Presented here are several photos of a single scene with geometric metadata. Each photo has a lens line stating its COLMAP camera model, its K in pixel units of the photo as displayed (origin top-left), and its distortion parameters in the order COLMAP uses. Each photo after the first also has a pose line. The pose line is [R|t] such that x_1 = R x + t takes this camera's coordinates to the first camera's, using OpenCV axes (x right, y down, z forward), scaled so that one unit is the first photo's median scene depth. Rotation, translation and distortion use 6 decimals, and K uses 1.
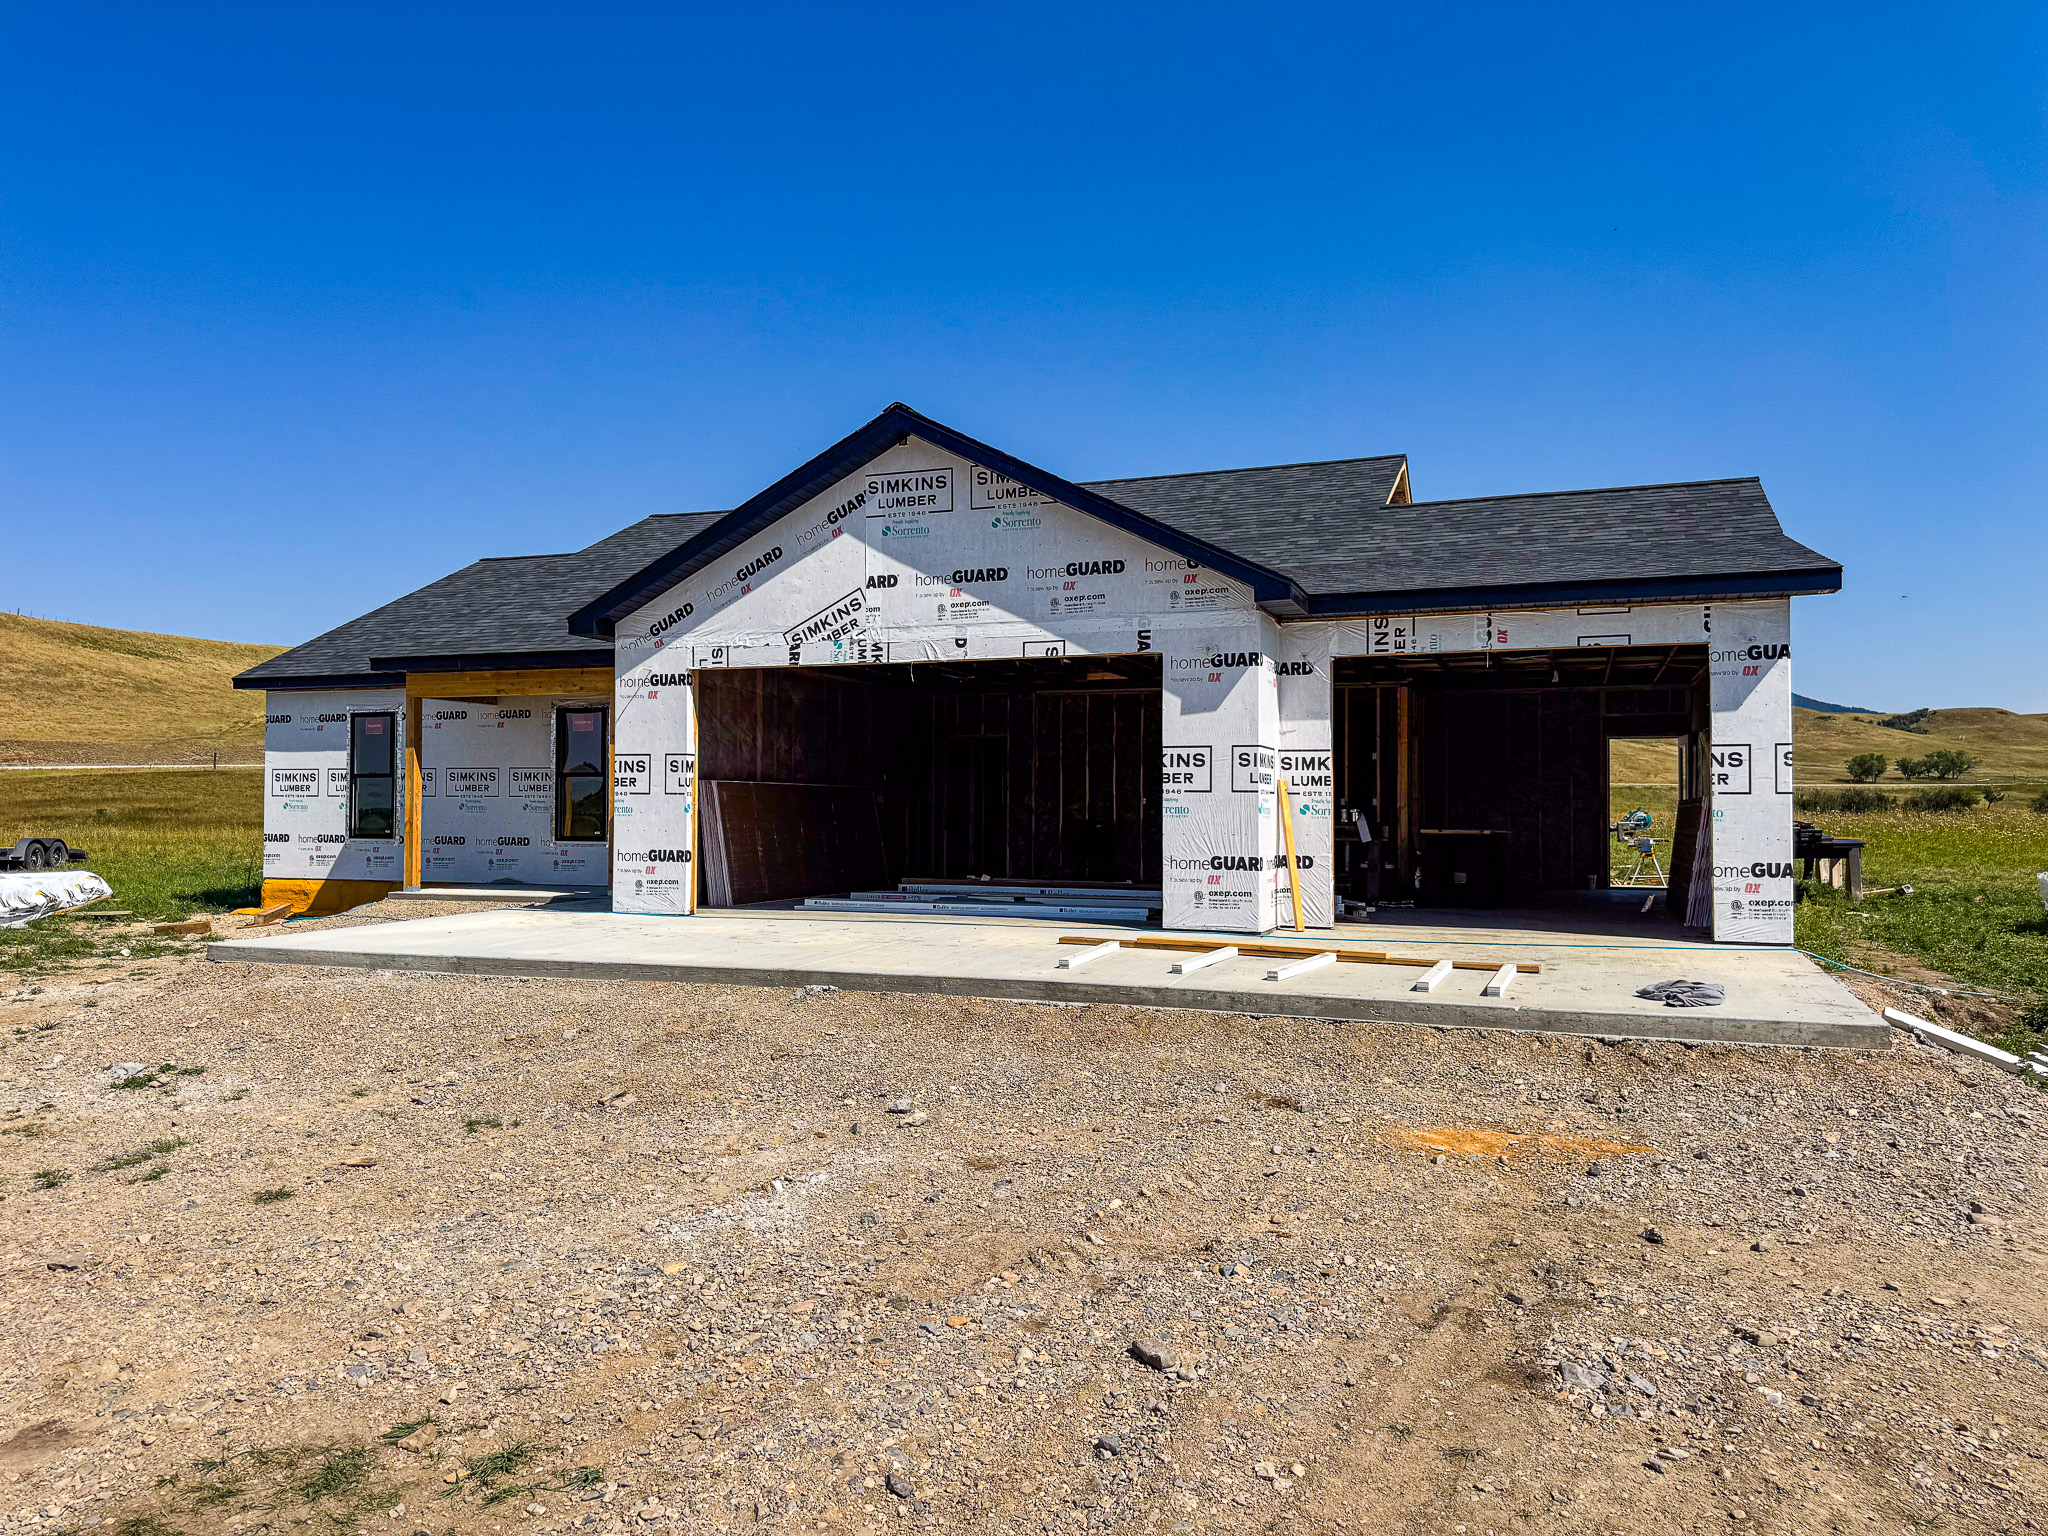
lens RADIAL K [[1396.1, 0, 1034.2], [0, 1396.1, 803.5], [0, 0, 1]] dist [0.143039, -0.000350]
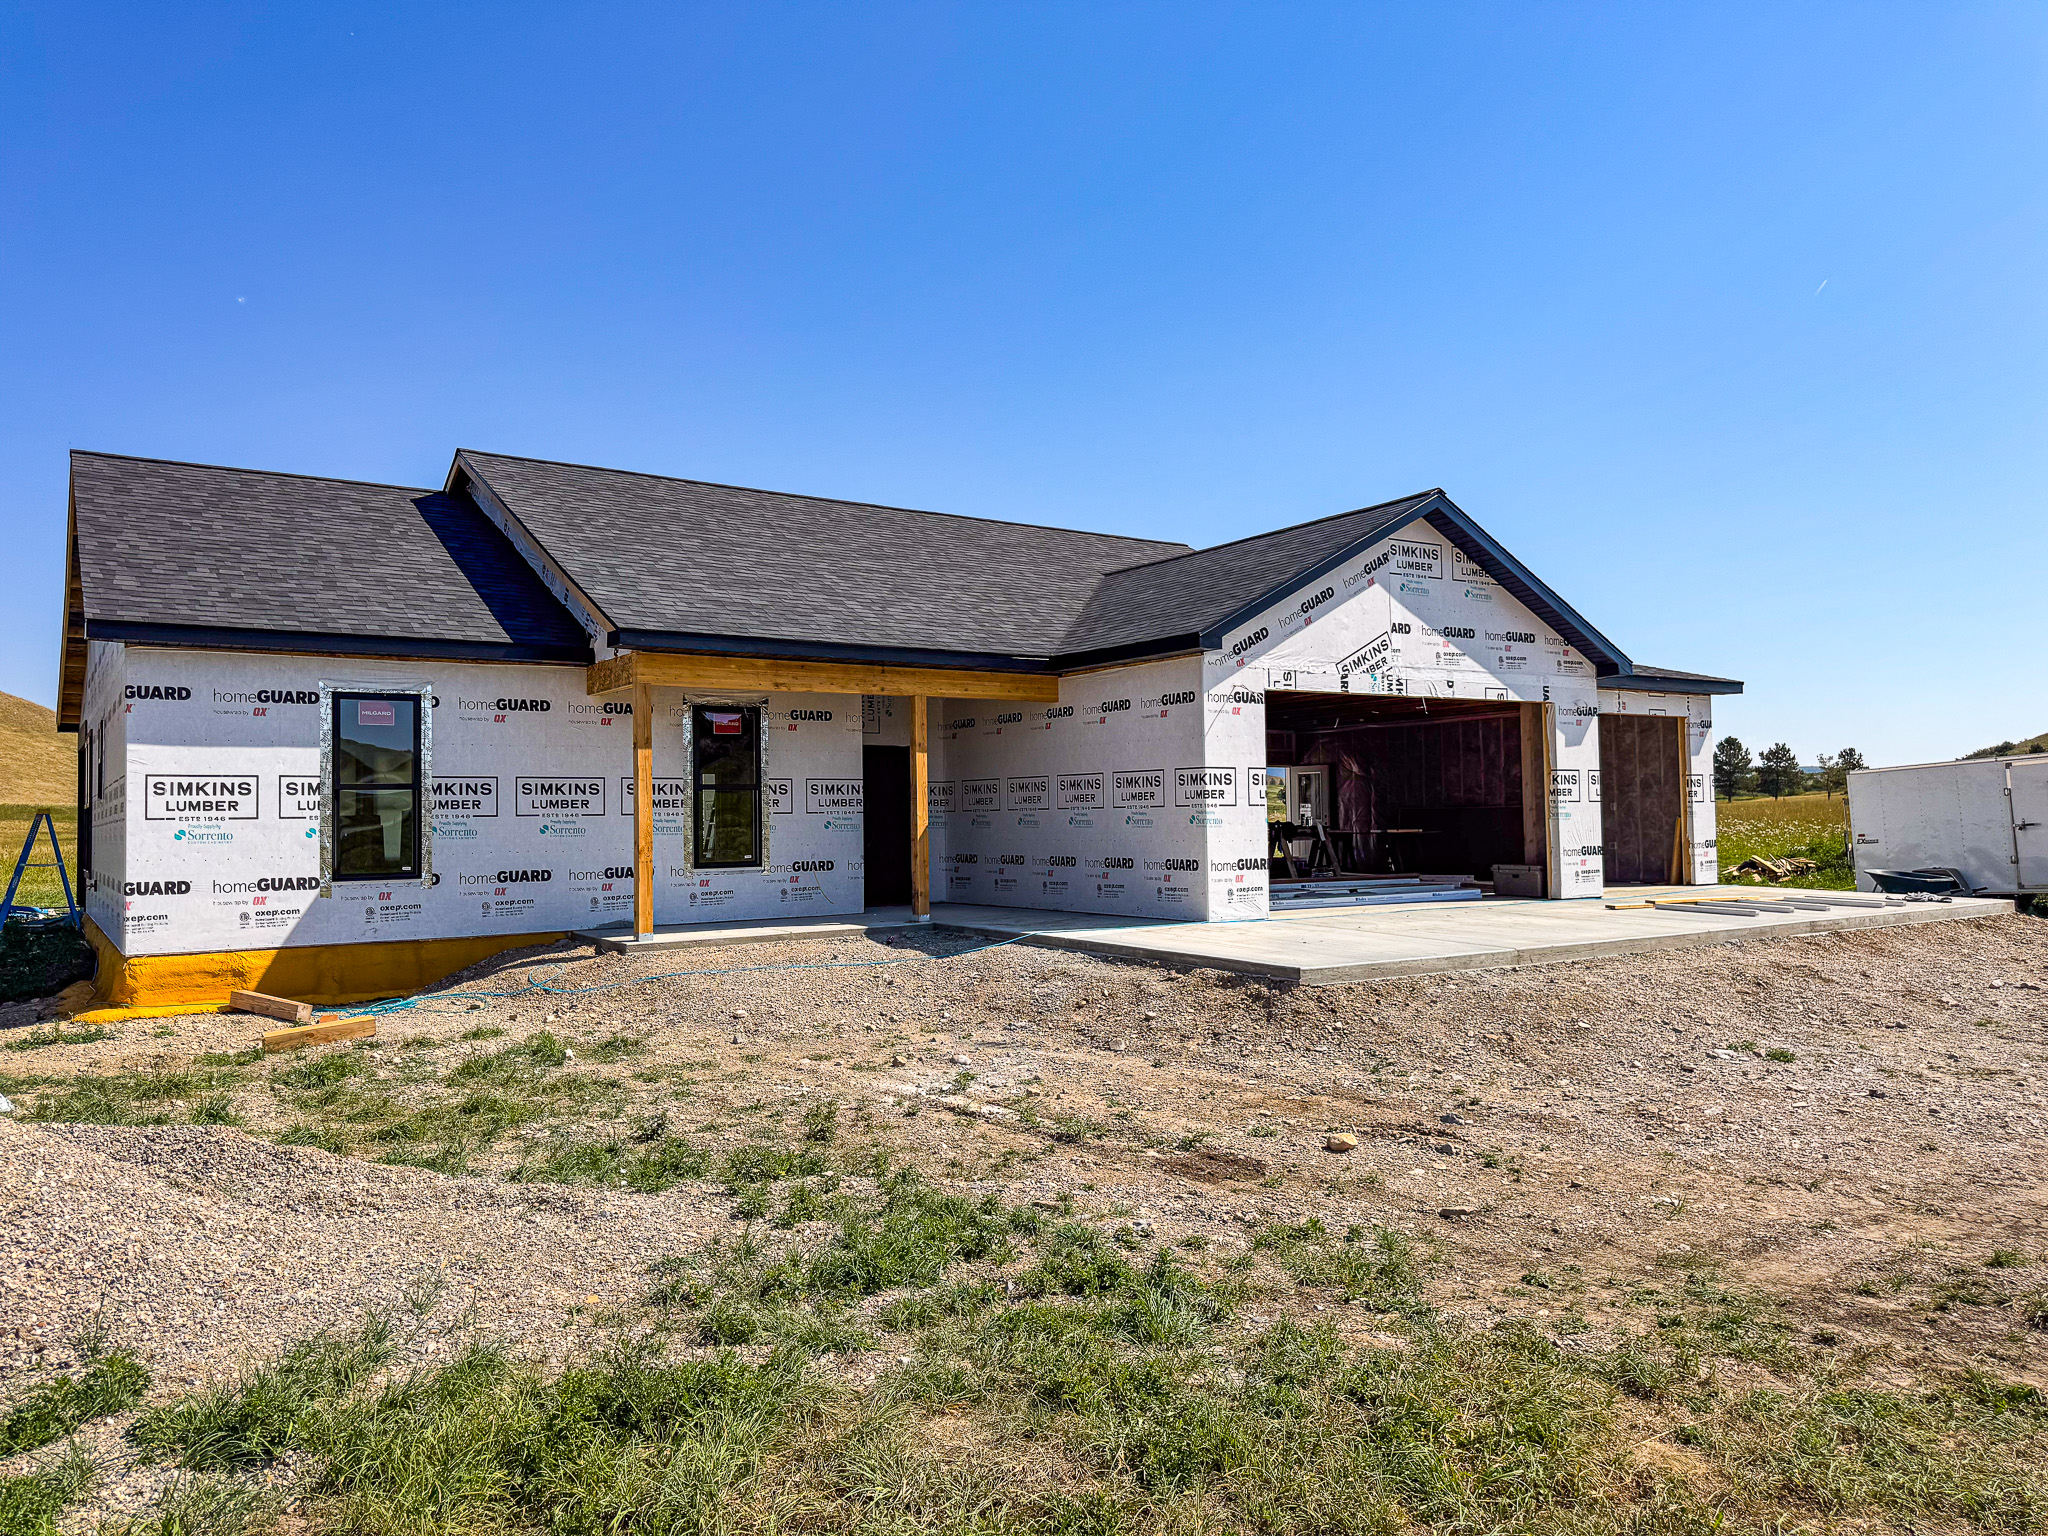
lens RADIAL K [[1396.1, 0, 1034.2], [0, 1396.1, 803.5], [0, 0, 1]] dist [0.143039, -0.000350]
pose [[0.586875, 0.000107, 0.809678, -1.229424], [0.014828, 0.999831, -0.010880, 0.000686], [-0.809542, 0.018391, 0.586774, 0.526221]]
